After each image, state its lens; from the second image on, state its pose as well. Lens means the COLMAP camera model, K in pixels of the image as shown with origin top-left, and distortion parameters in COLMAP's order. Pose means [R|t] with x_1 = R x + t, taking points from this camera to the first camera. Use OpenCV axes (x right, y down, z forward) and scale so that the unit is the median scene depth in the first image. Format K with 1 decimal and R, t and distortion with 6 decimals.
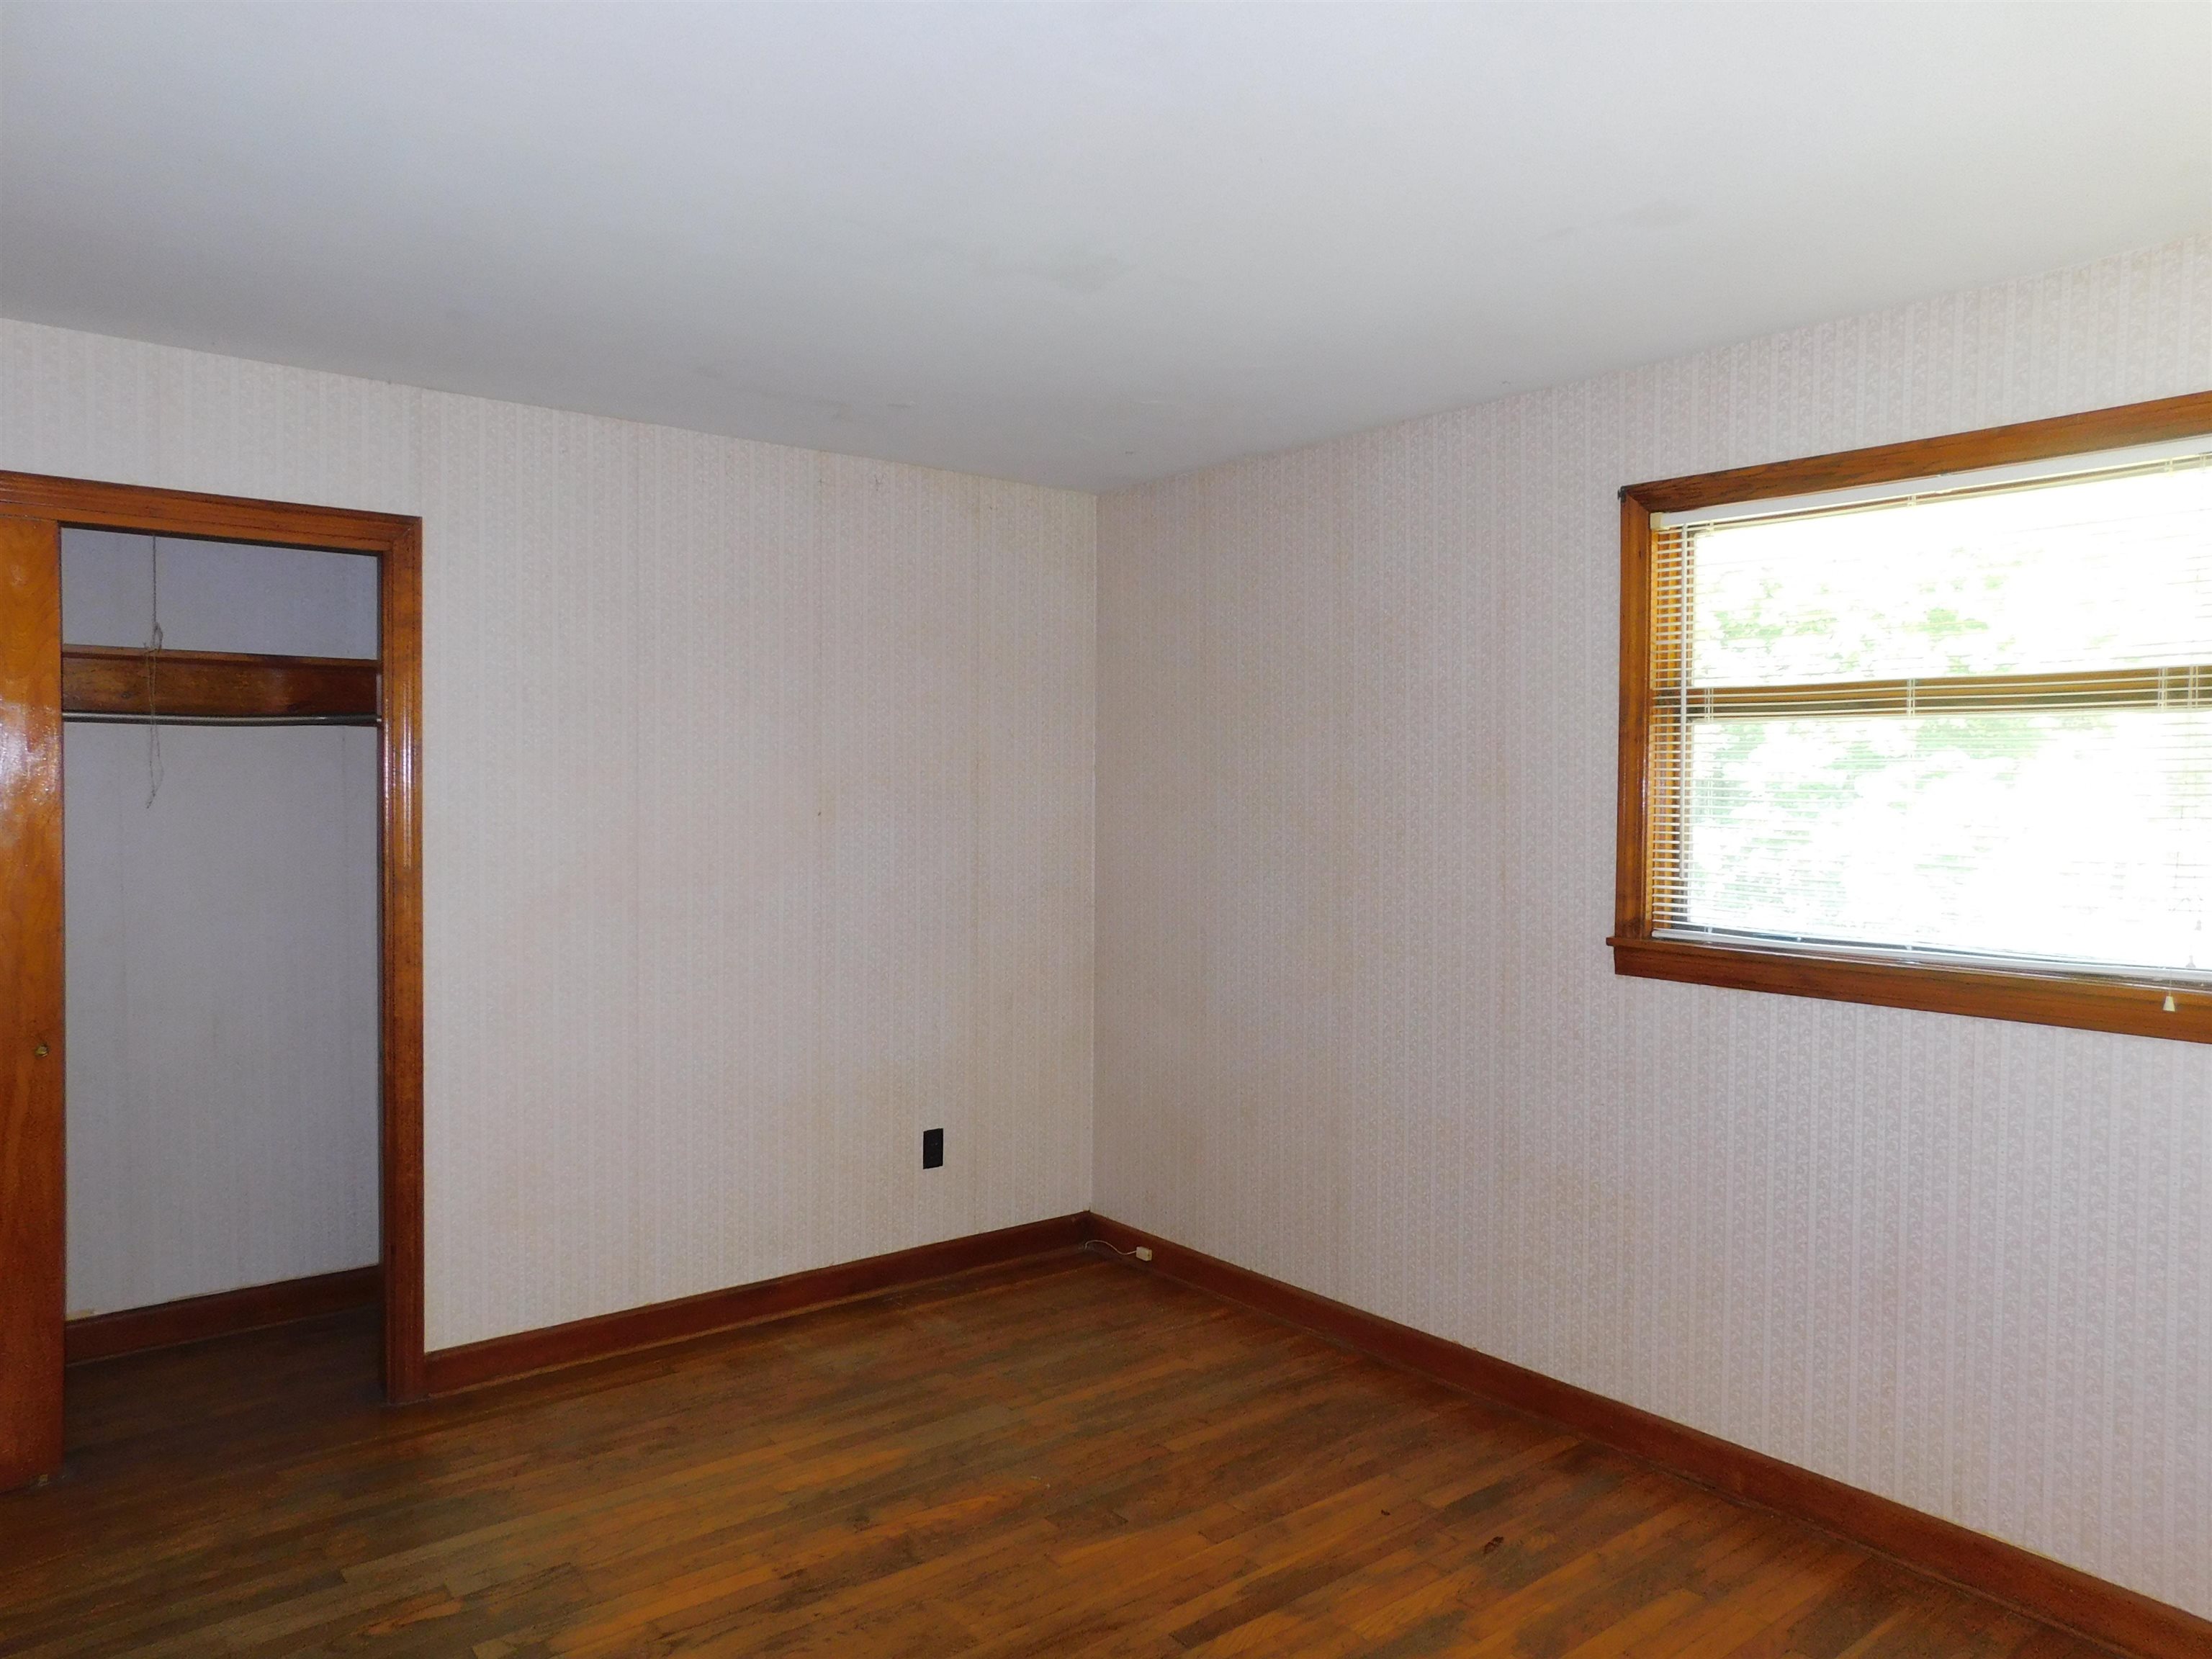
lens RADIAL K [[1487.8, 0, 1183.6], [0, 1487.8, 852.5], [0, 0, 1]] dist [-0.032238, 0.024476]
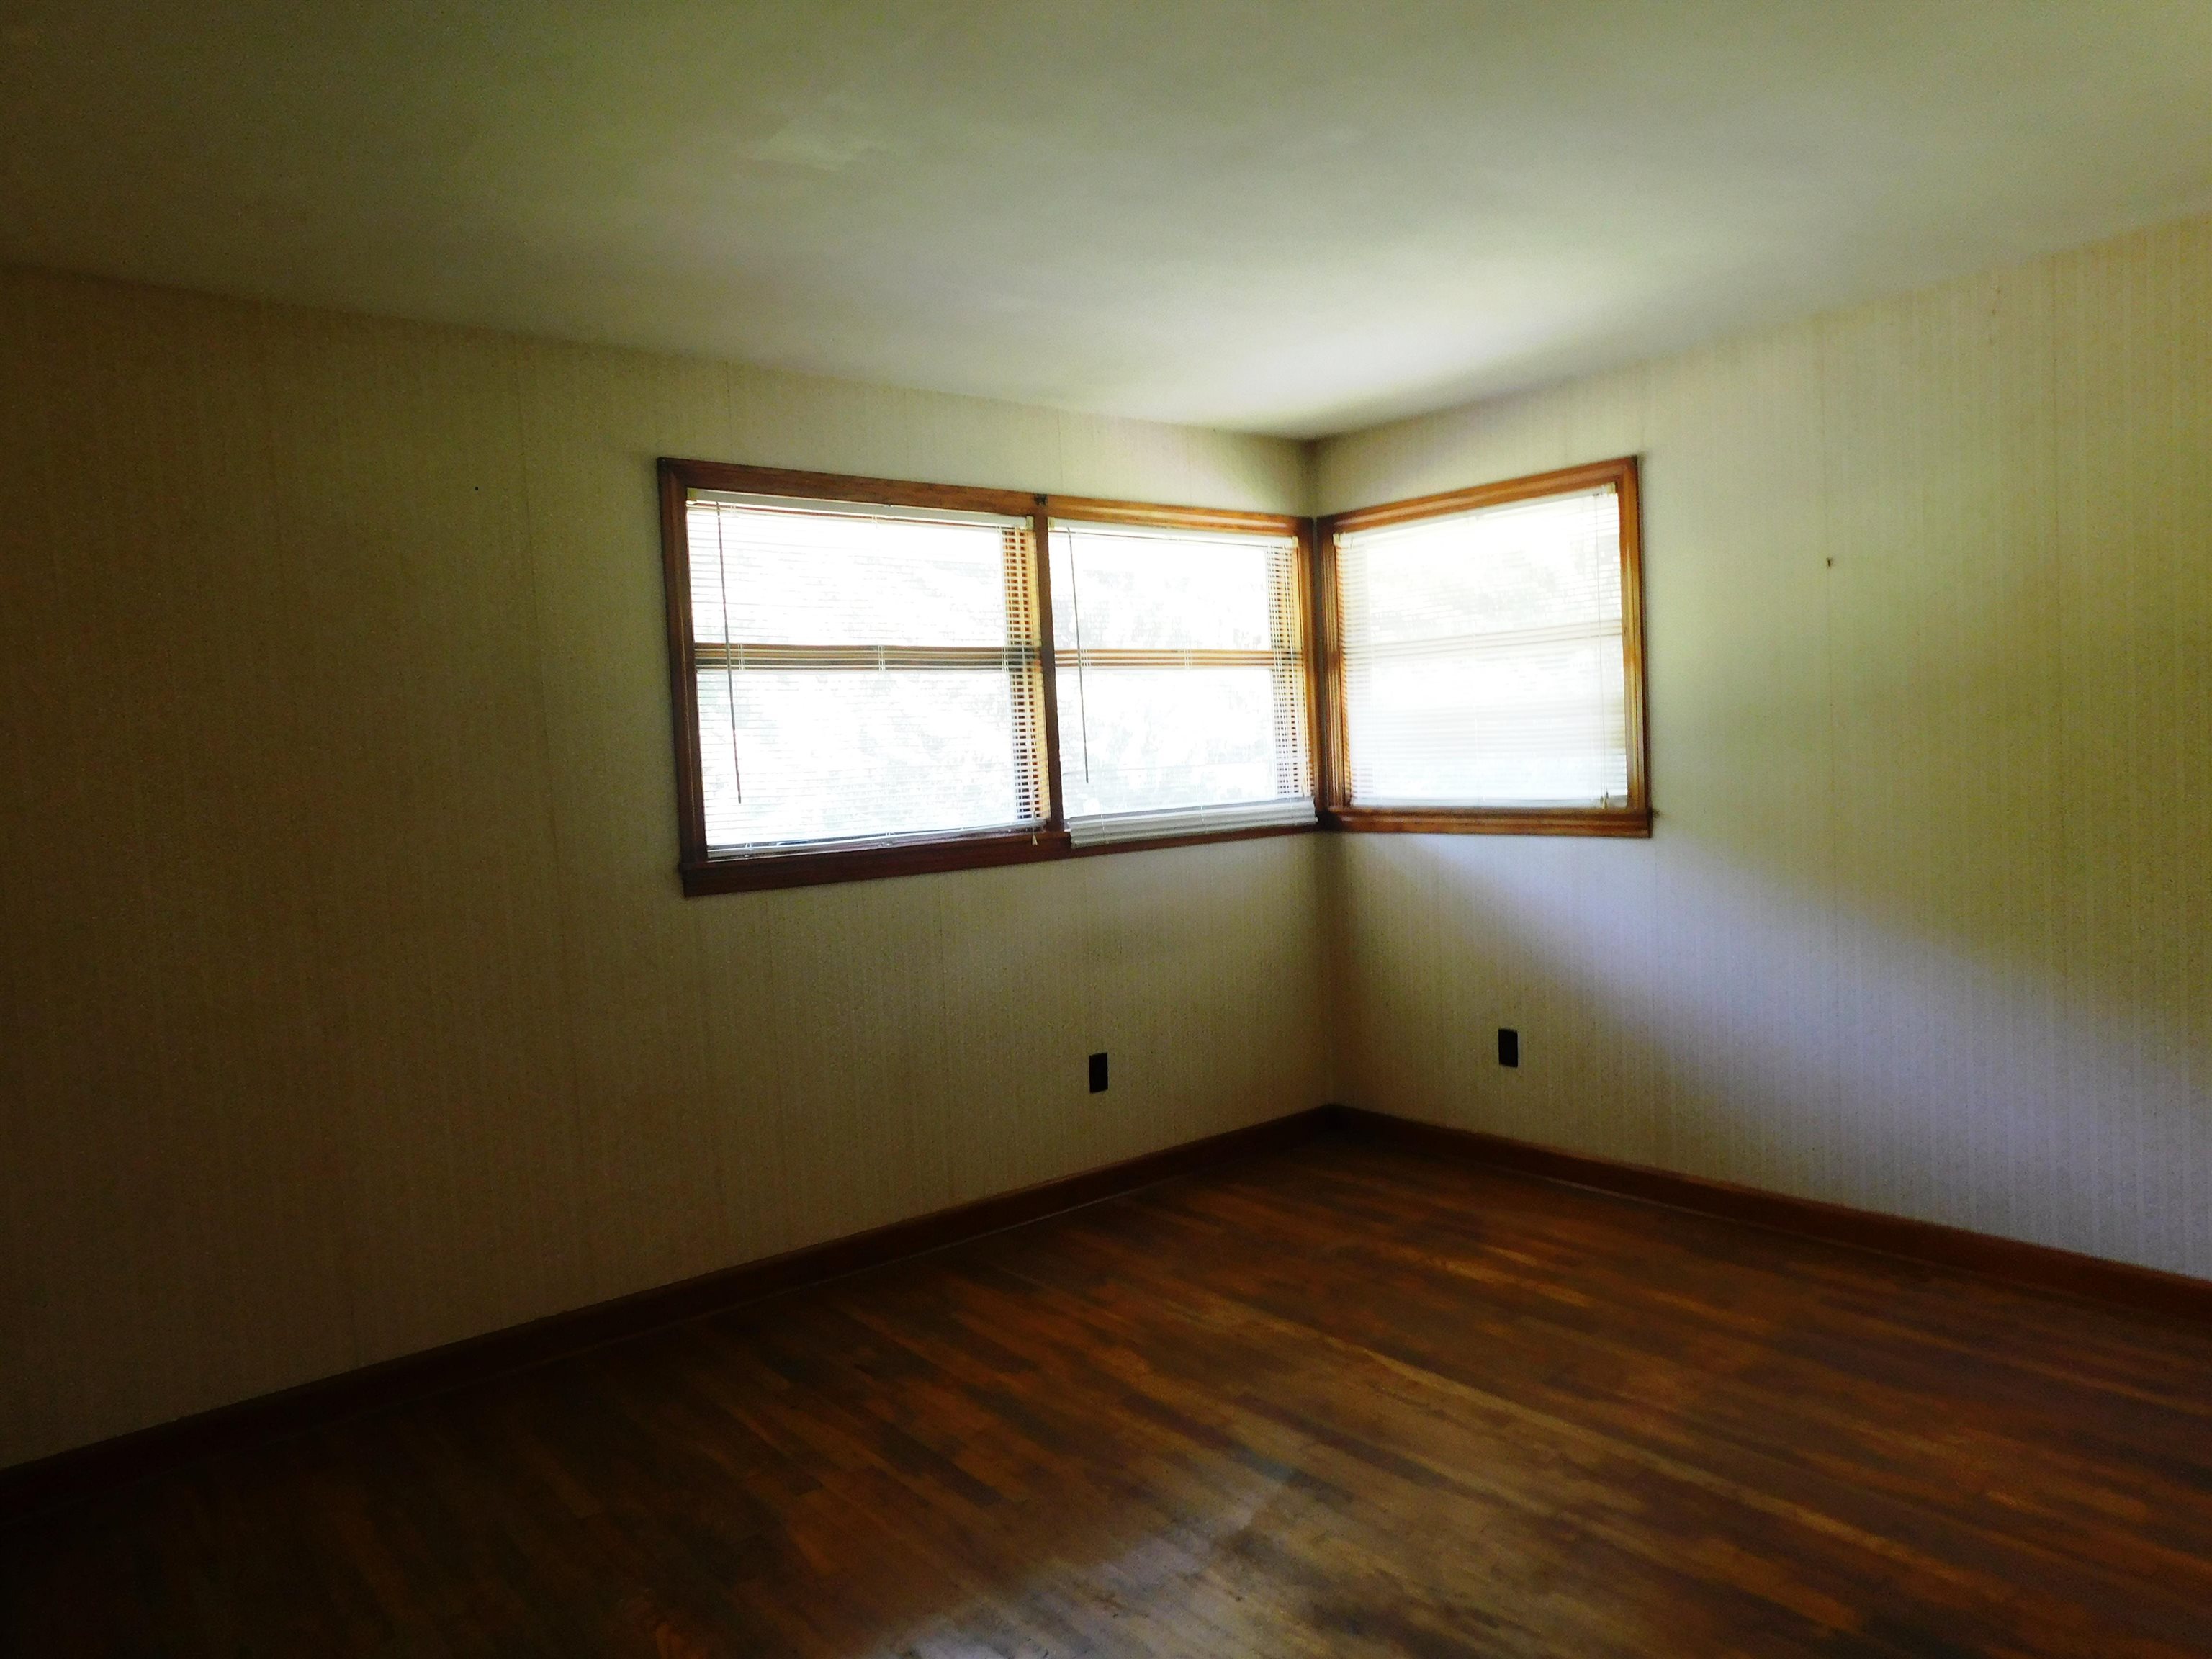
lens RADIAL K [[1487.8, 0, 1118.0], [0, 1487.8, 833.4], [0, 0, 1]] dist [-0.032238, 0.024476]
pose [[-0.003170, -0.079040, 0.996866, -0.865045], [0.080778, 0.993593, 0.079038, -0.029142], [-0.996727, 0.080775, 0.003235, 0.709598]]
